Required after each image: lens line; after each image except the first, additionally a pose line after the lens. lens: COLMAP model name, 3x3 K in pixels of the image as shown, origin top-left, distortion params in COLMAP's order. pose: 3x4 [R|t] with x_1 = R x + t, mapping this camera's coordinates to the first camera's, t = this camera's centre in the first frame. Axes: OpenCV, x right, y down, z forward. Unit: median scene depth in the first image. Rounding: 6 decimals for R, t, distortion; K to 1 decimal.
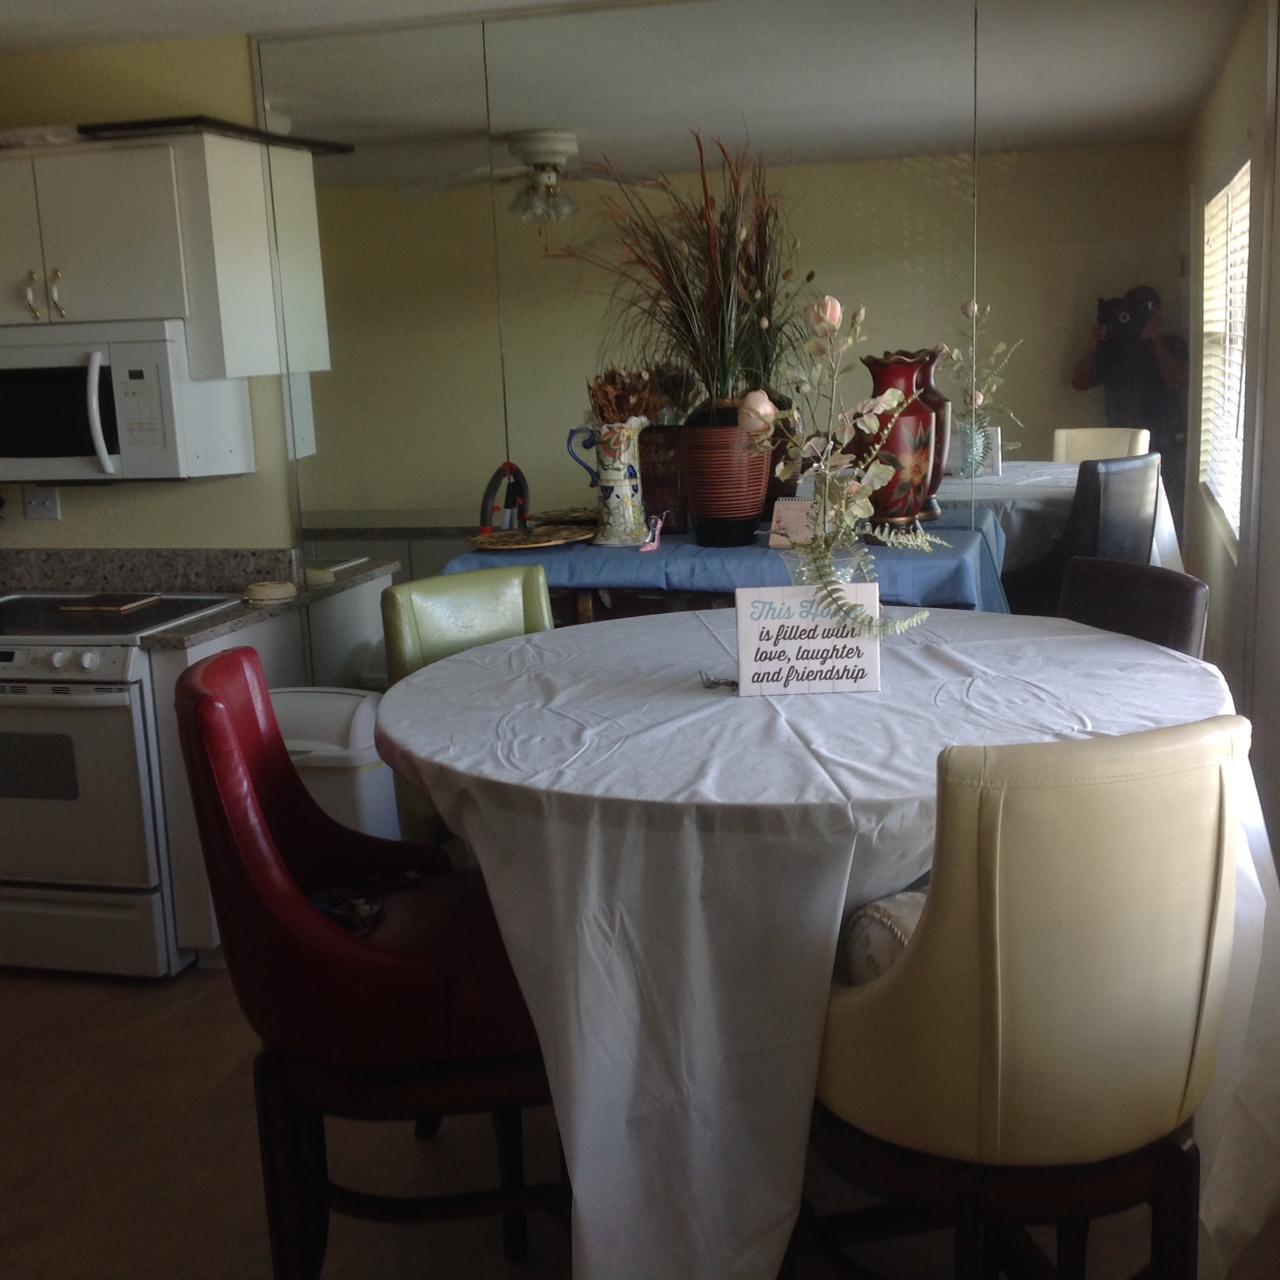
lens RADIAL K [[1583.0, 0, 640.0], [0, 1583.0, 640.0], [0, 0, 1]] dist [0.130392, -0.314654]
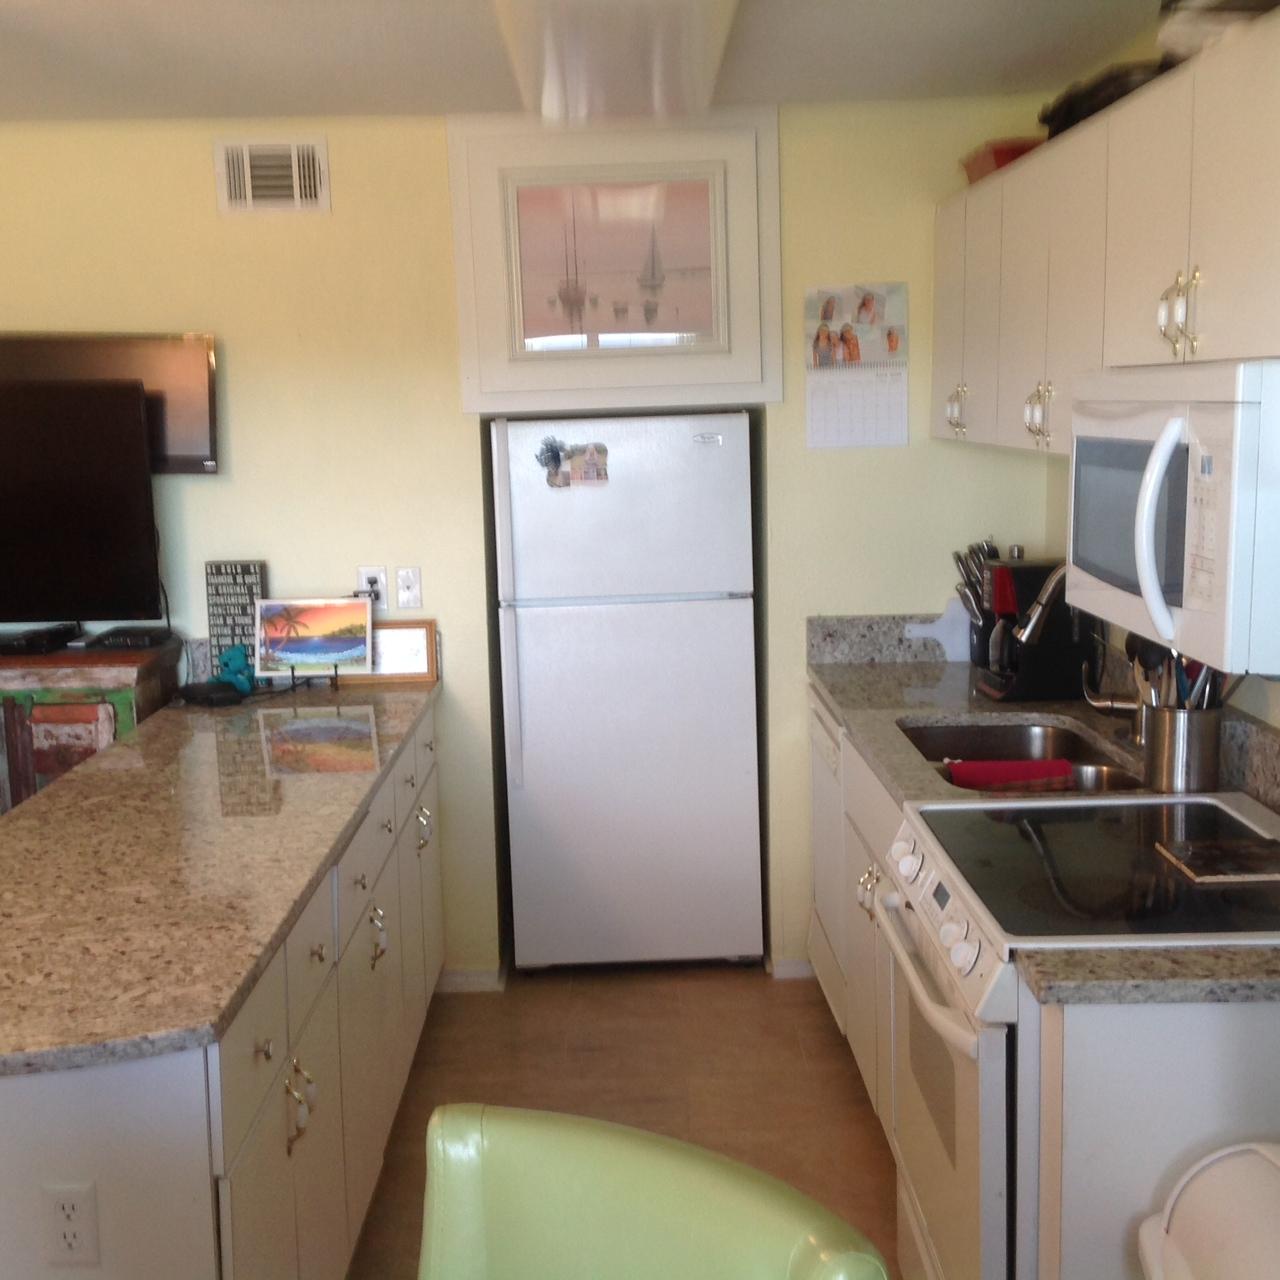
lens RADIAL K [[1624.7, 0, 640.0], [0, 1624.7, 640.0], [0, 0, 1]] dist [0.089425, 0.003687]
pose [[0.295199, 0.177555, -0.938792, 0.139472], [-0.181784, 0.975070, 0.127255, -0.140599], [0.937983, 0.133092, 0.320117, 0.643283]]
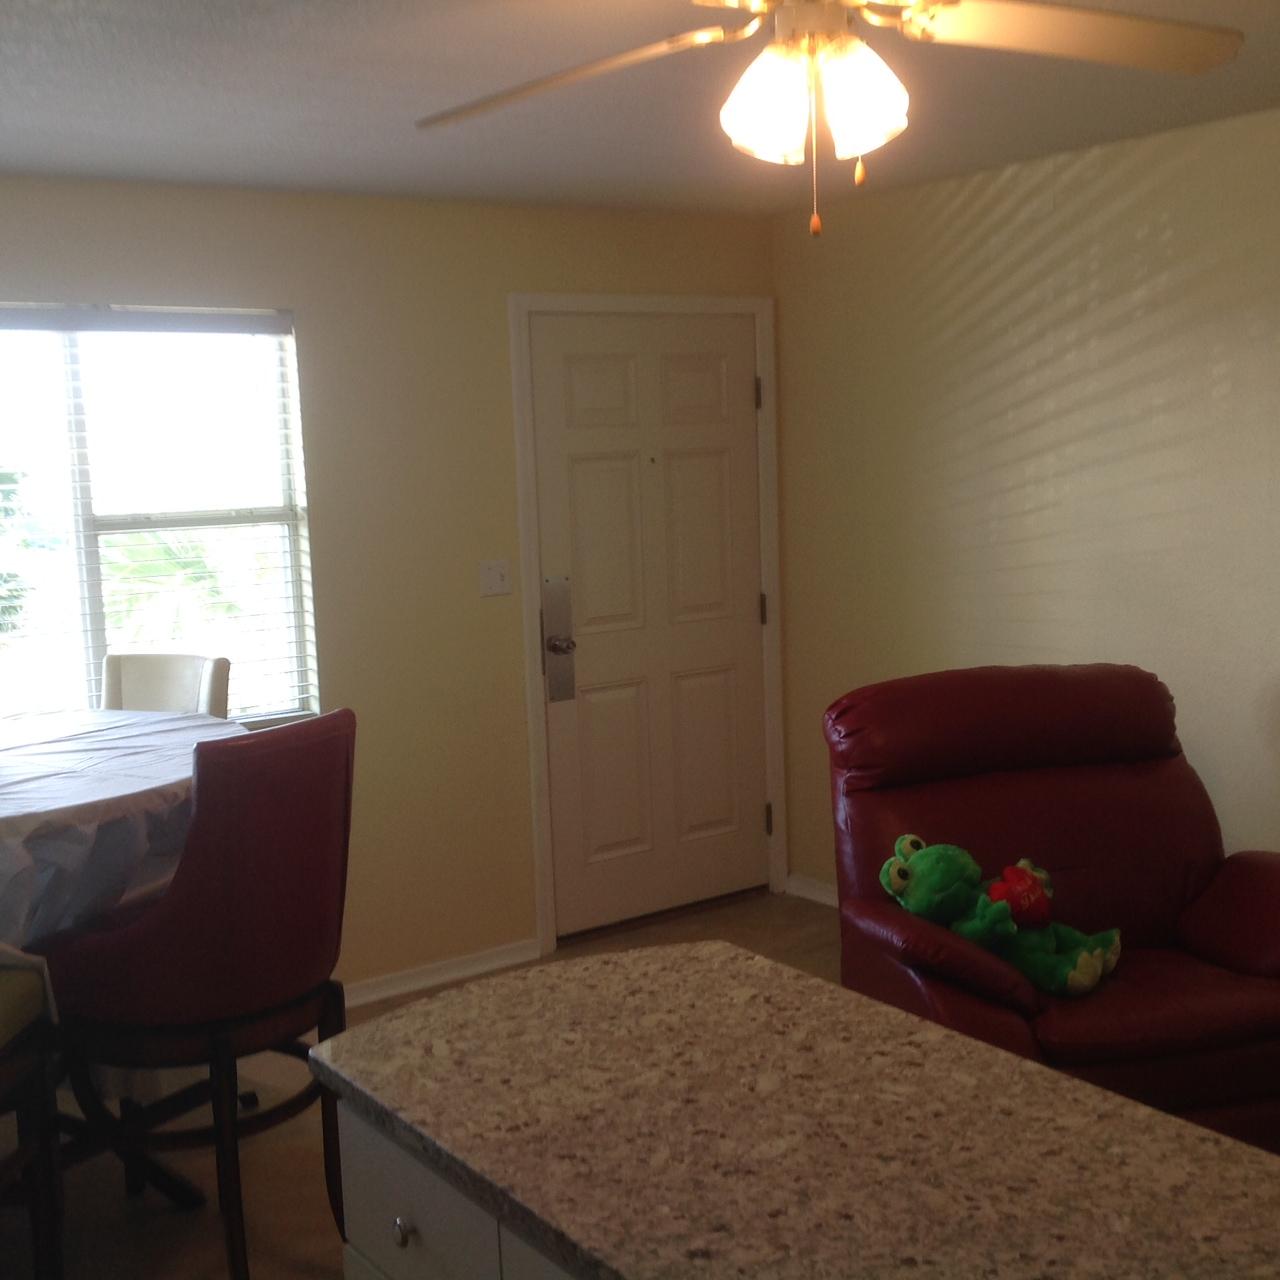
lens RADIAL K [[1616.1, 0, 635.8], [0, 1616.1, 653.8], [0, 0, 1]] dist [0.153856, -0.324312]
pose [[-0.778571, -0.006805, 0.627520, -0.717539], [0.193920, 0.948395, 0.250883, -0.164797], [-0.596844, 0.317019, -0.737073, 0.962140]]
